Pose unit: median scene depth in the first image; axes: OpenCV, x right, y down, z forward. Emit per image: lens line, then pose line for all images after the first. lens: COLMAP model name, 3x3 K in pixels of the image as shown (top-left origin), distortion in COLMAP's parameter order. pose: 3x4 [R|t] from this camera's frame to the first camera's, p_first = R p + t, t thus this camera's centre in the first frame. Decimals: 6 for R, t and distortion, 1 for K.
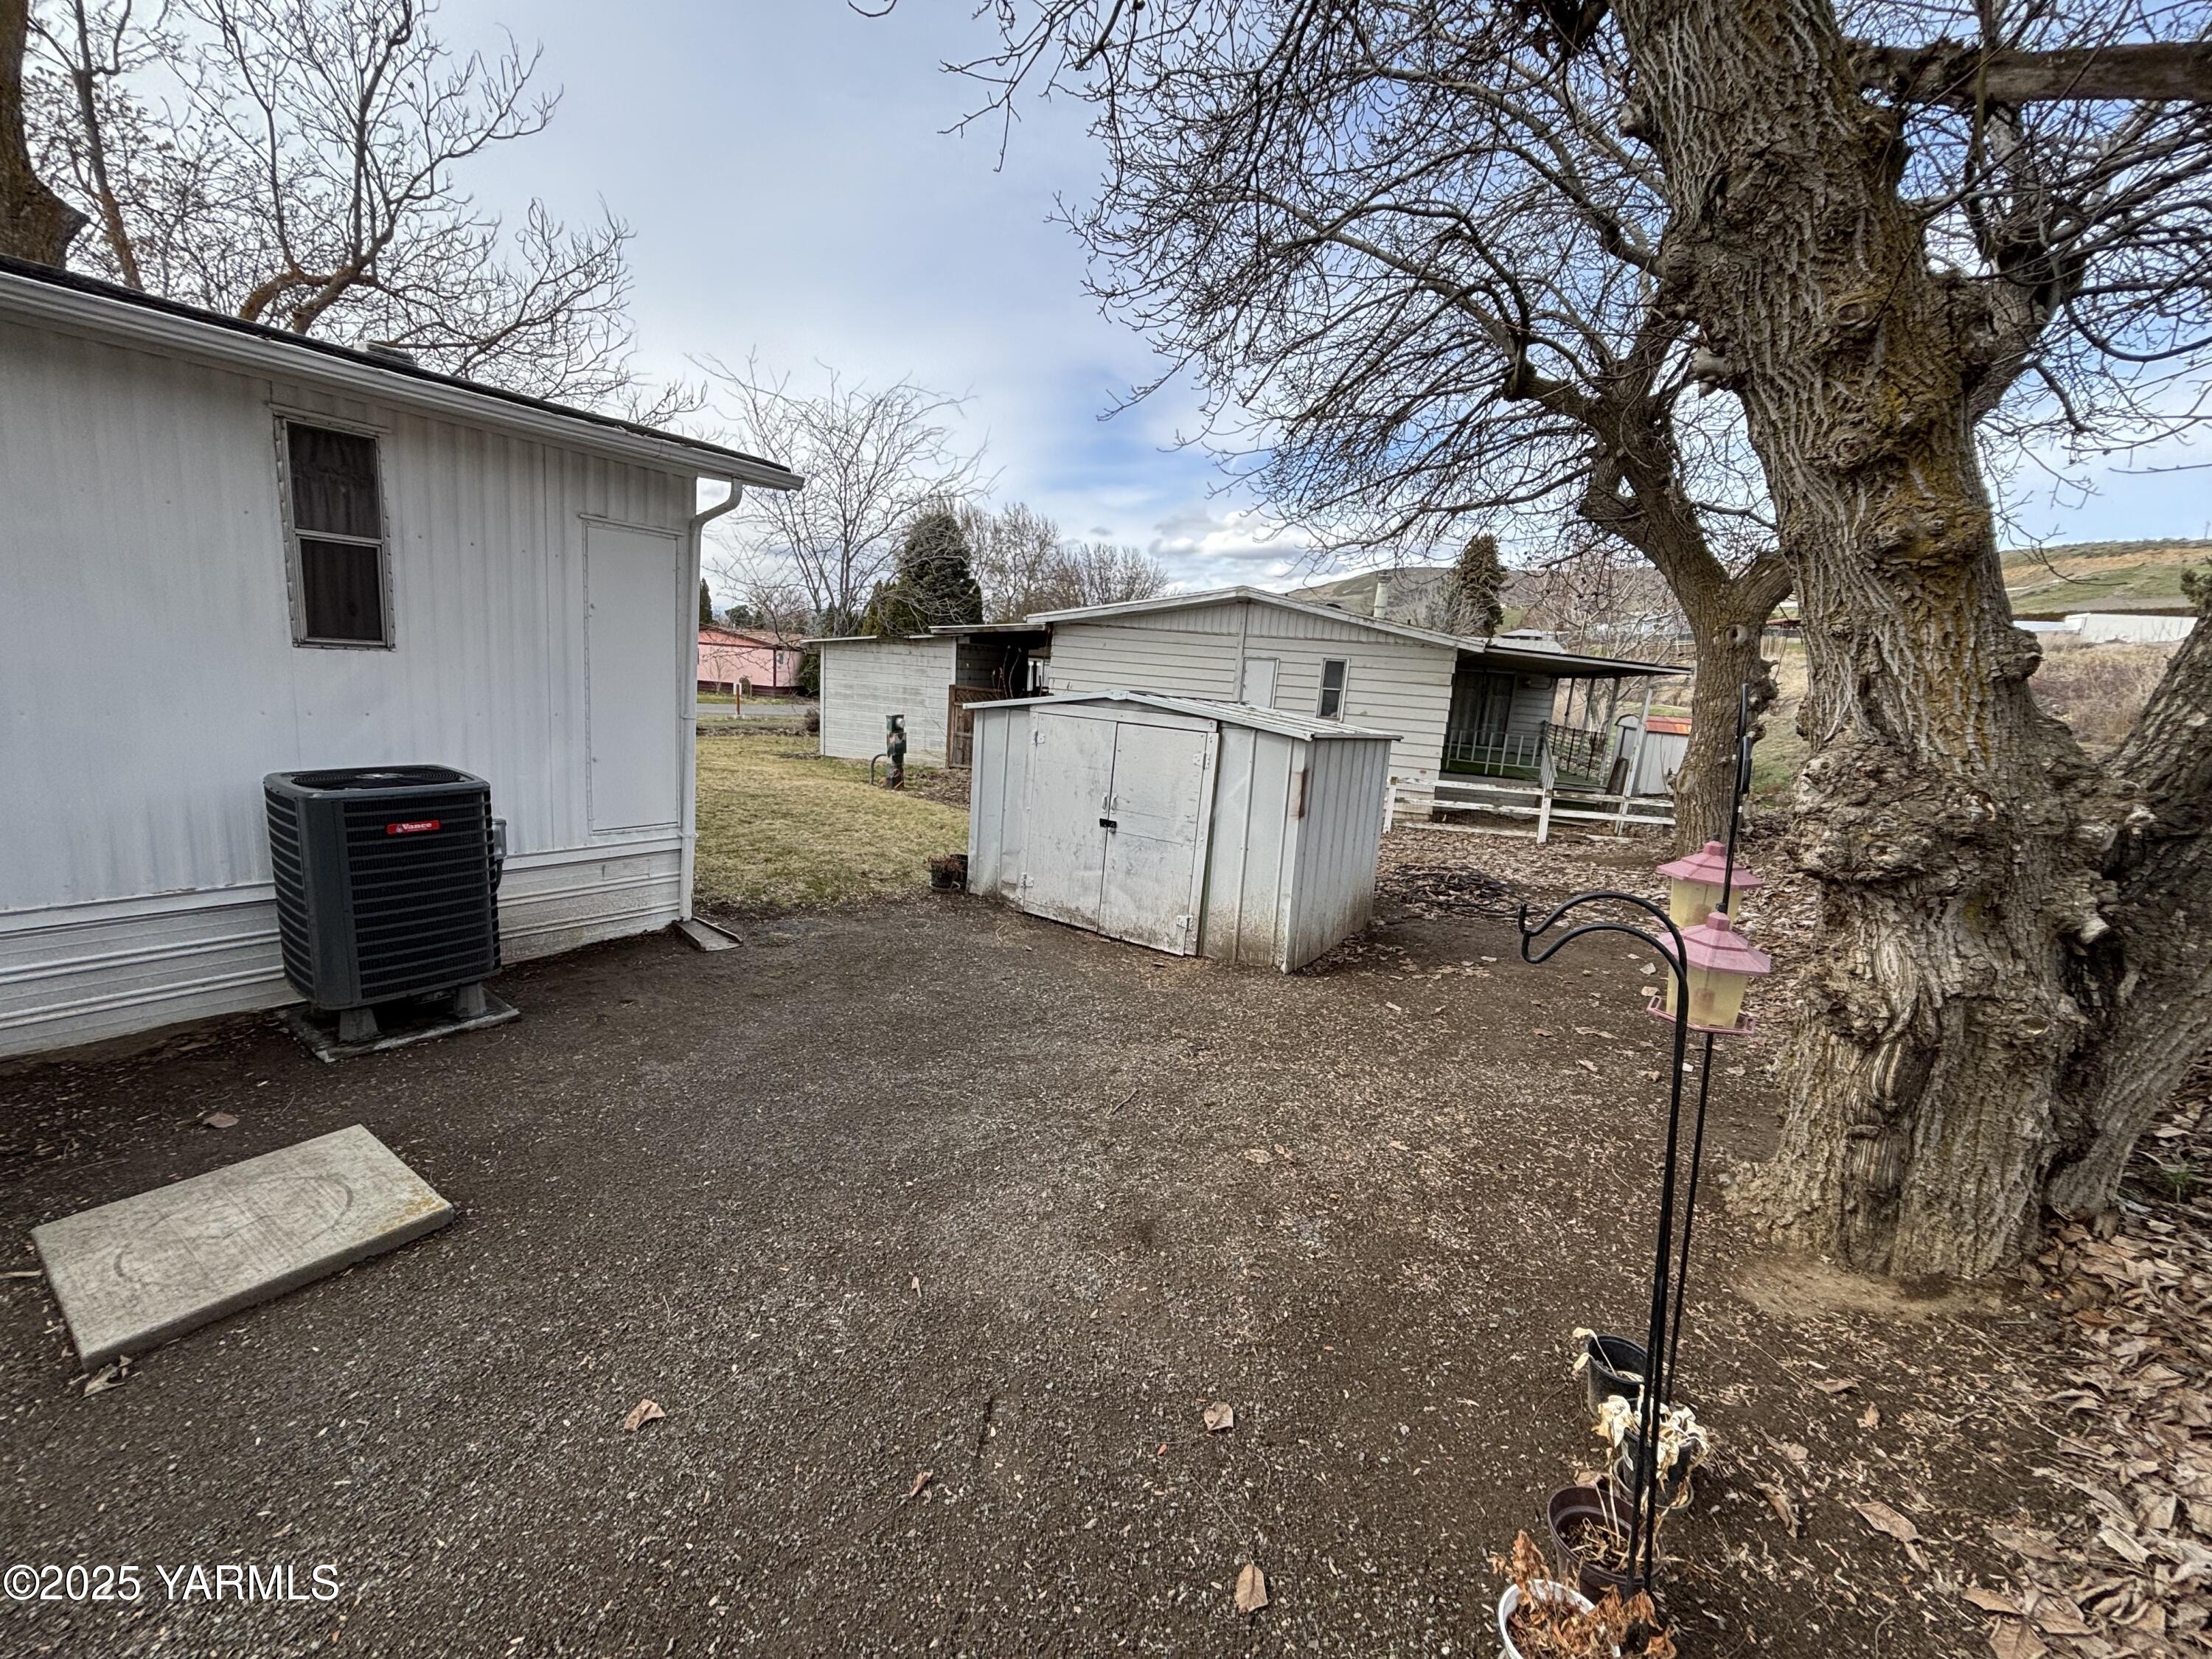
lens RADIAL K [[899.7, 0, 1096.4], [0, 899.7, 826.9], [0, 0, 1]] dist [0.004756, 0.001086]
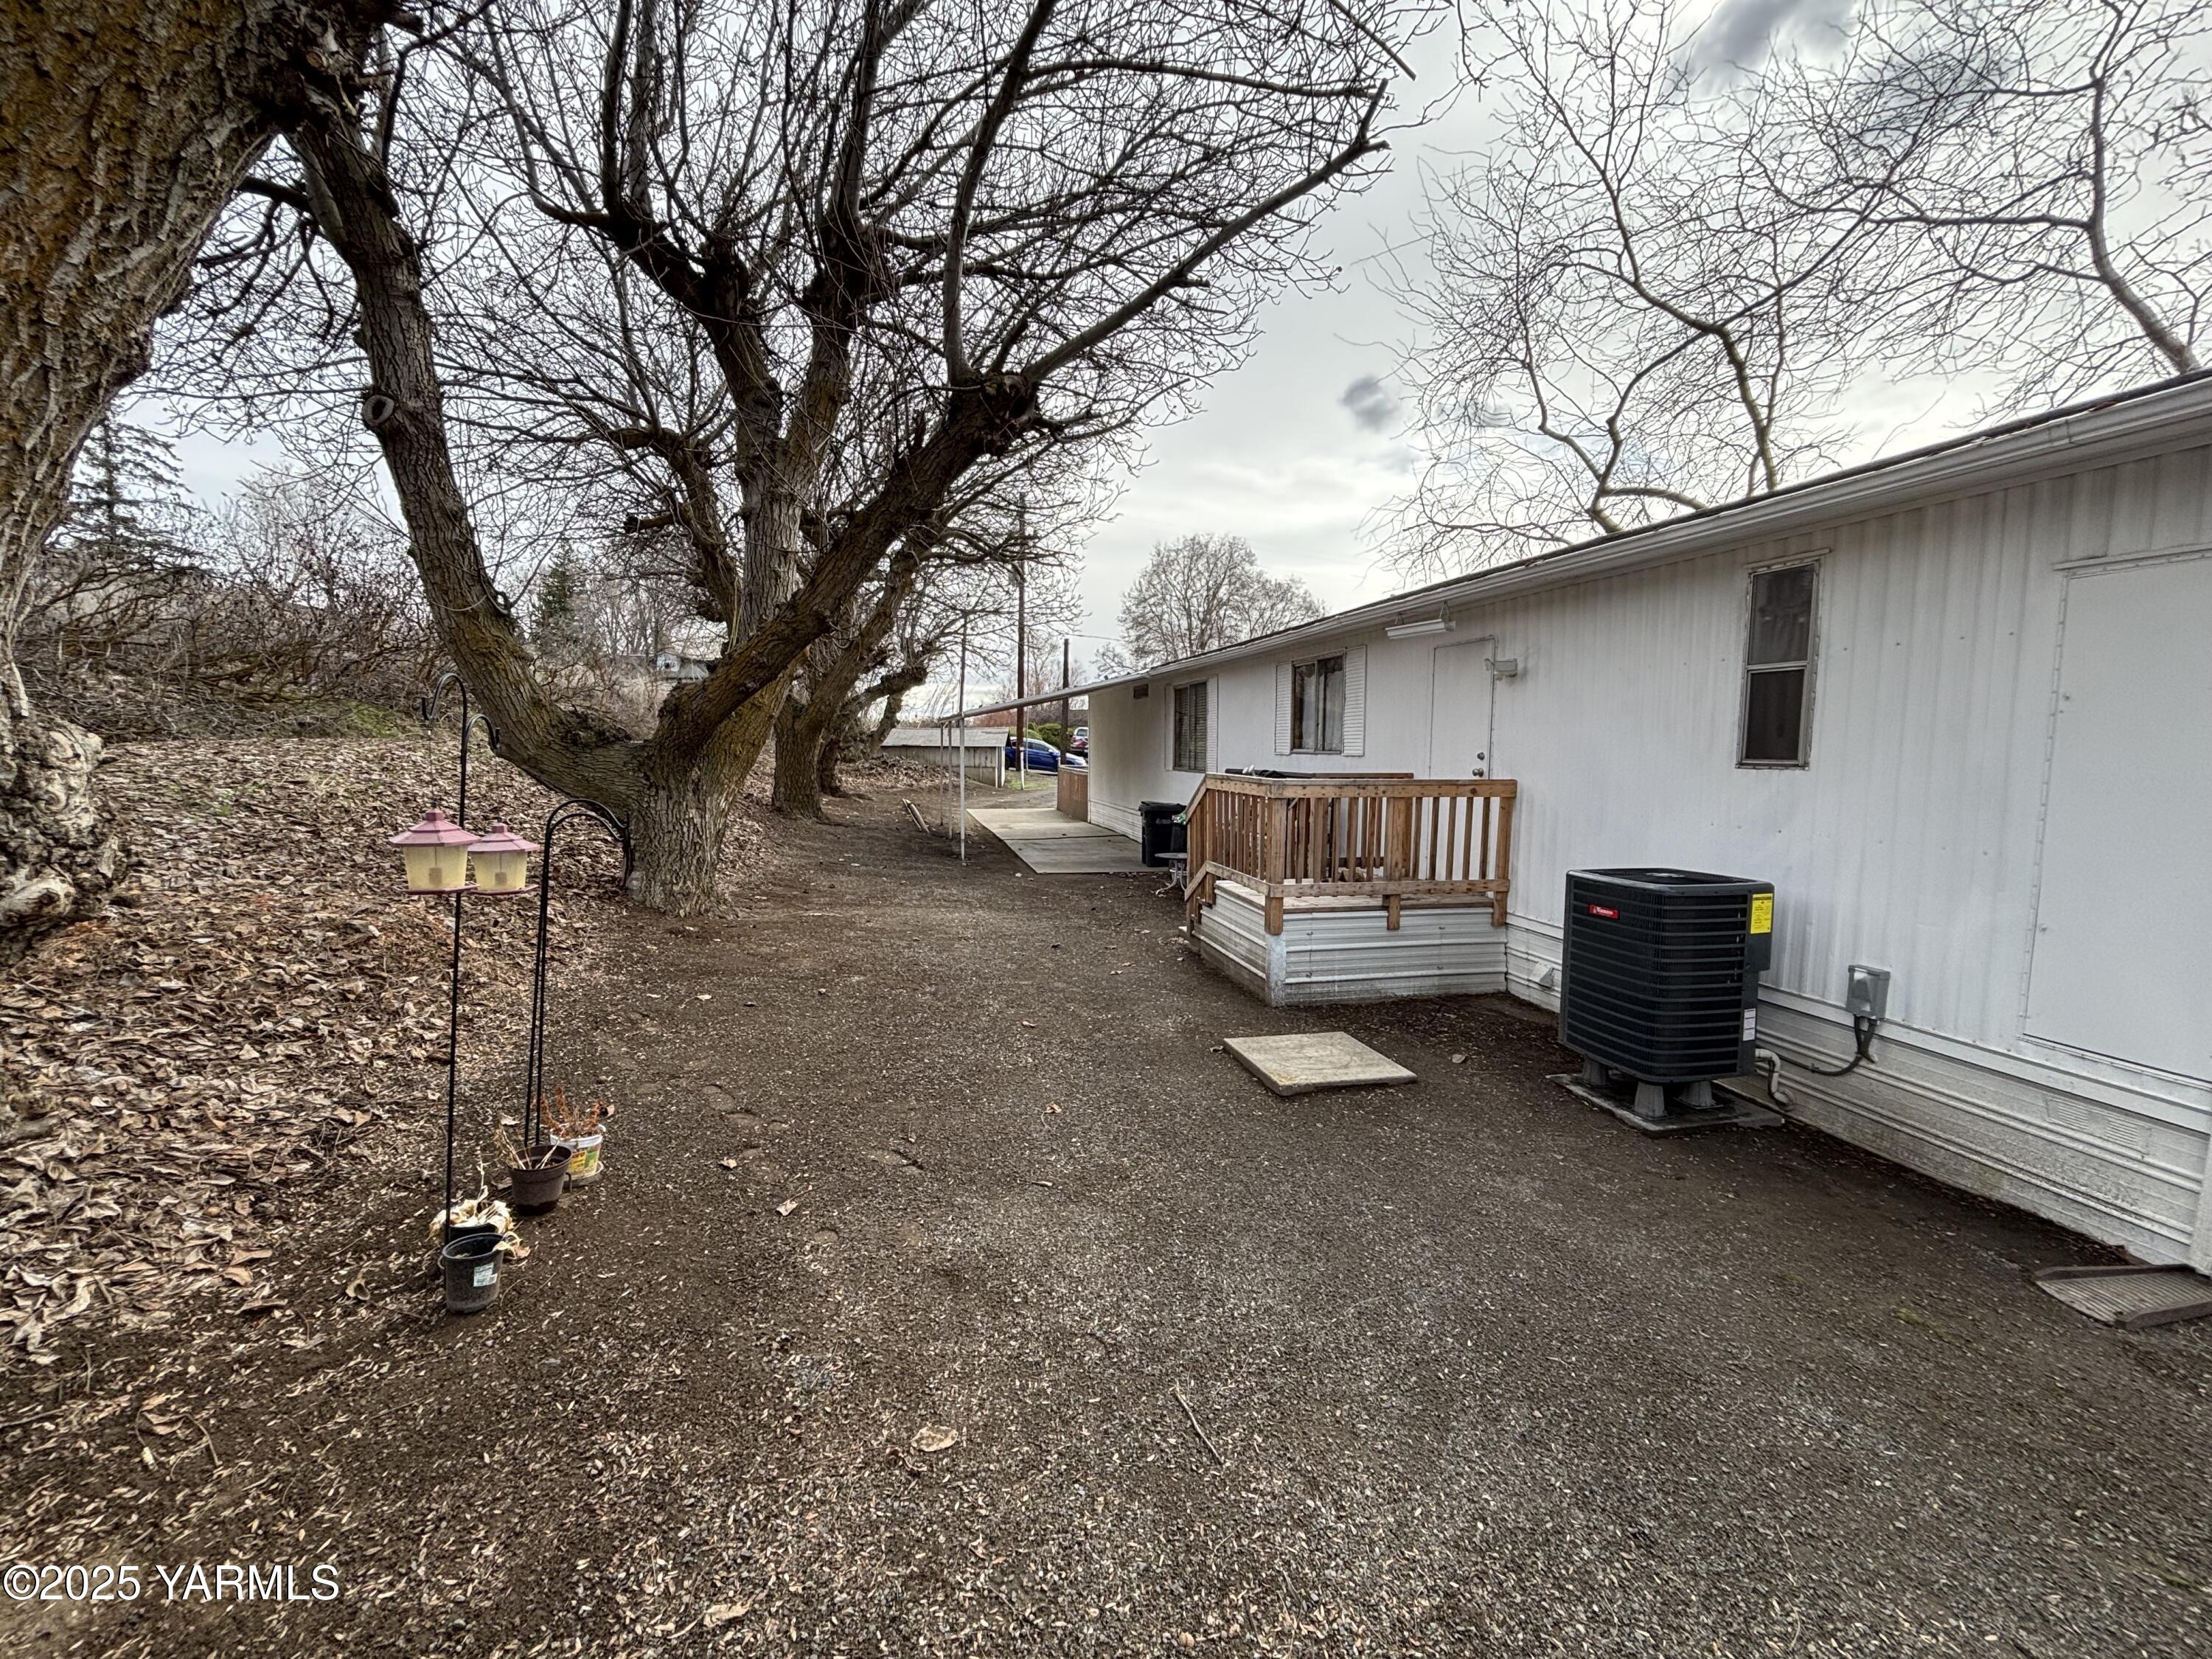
lens RADIAL K [[899.7, 0, 1103.7], [0, 899.7, 831.3], [0, 0, 1]] dist [0.004756, 0.001086]
pose [[-0.657755, -0.007253, -0.753197, 0.363116], [-0.190742, 0.968965, 0.157241, -0.109369], [0.728681, 0.247092, -0.638725, 0.857053]]
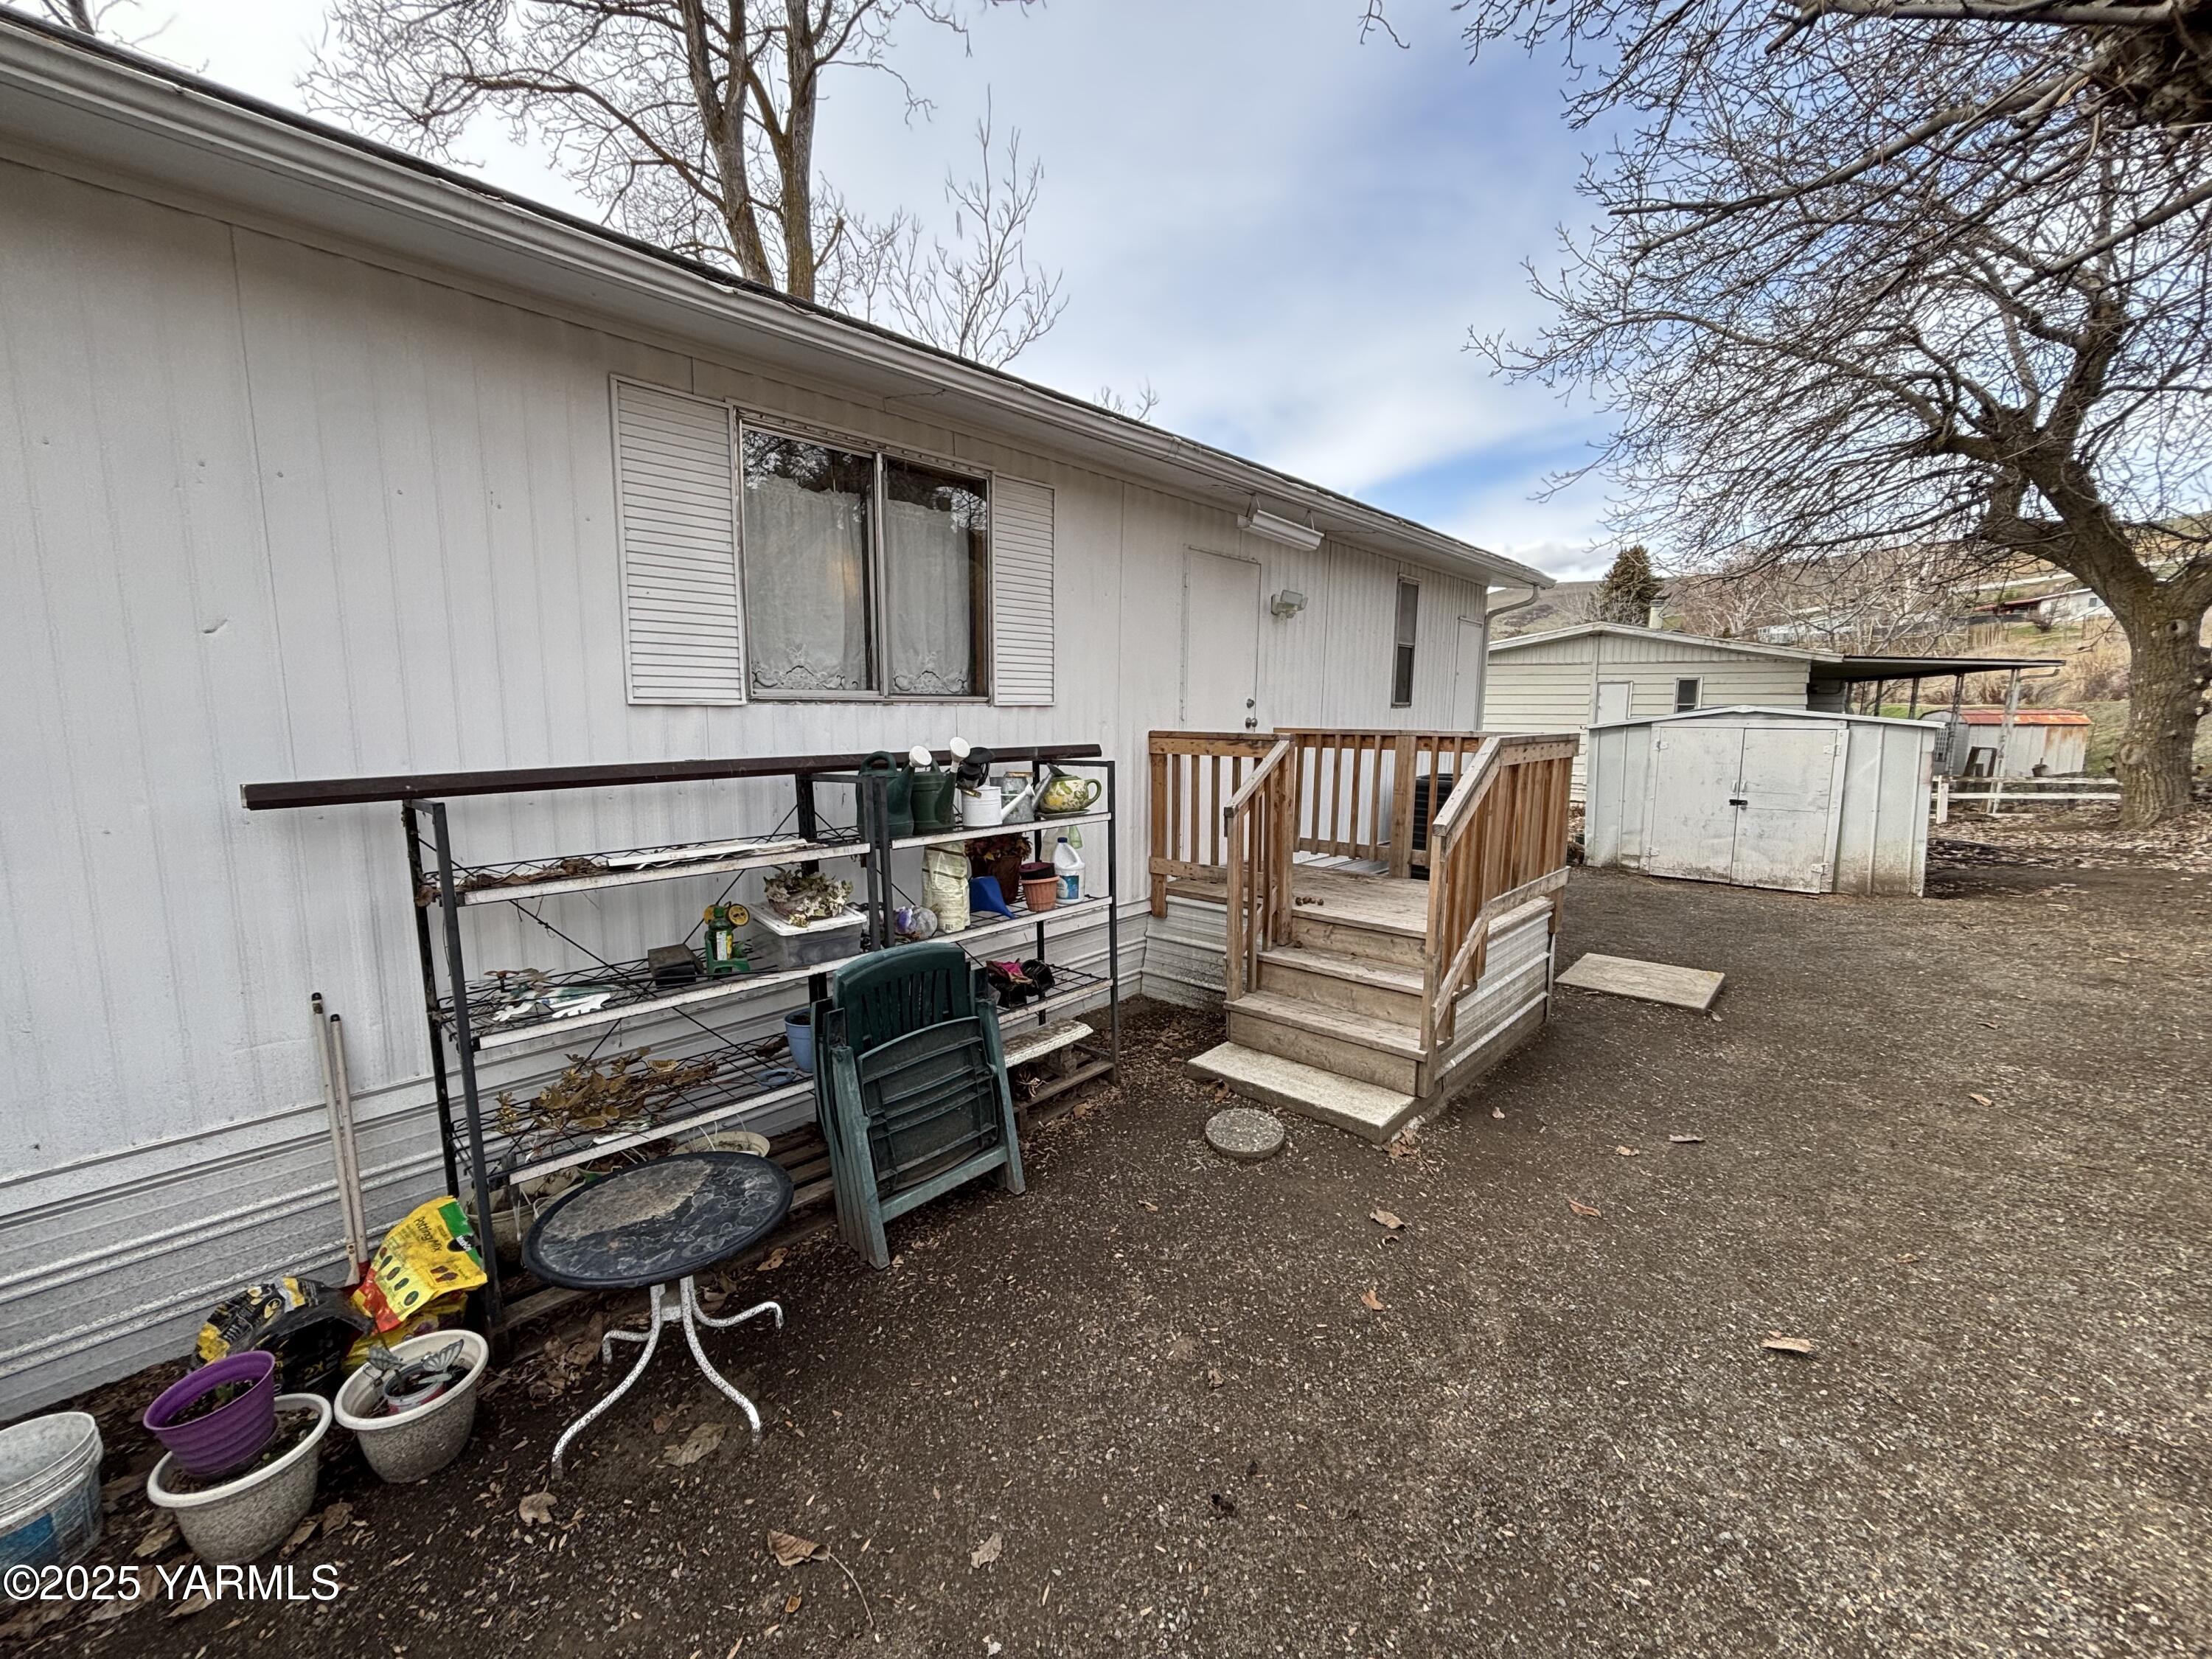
lens RADIAL K [[899.7, 0, 1117.9], [0, 899.7, 820.3], [0, 0, 1]] dist [0.004756, 0.001086]
pose [[0.991195, -0.058008, -0.119026, -0.888641], [0.050889, 0.996778, -0.062001, 0.070467], [0.122239, 0.055398, 0.990953, -0.560668]]
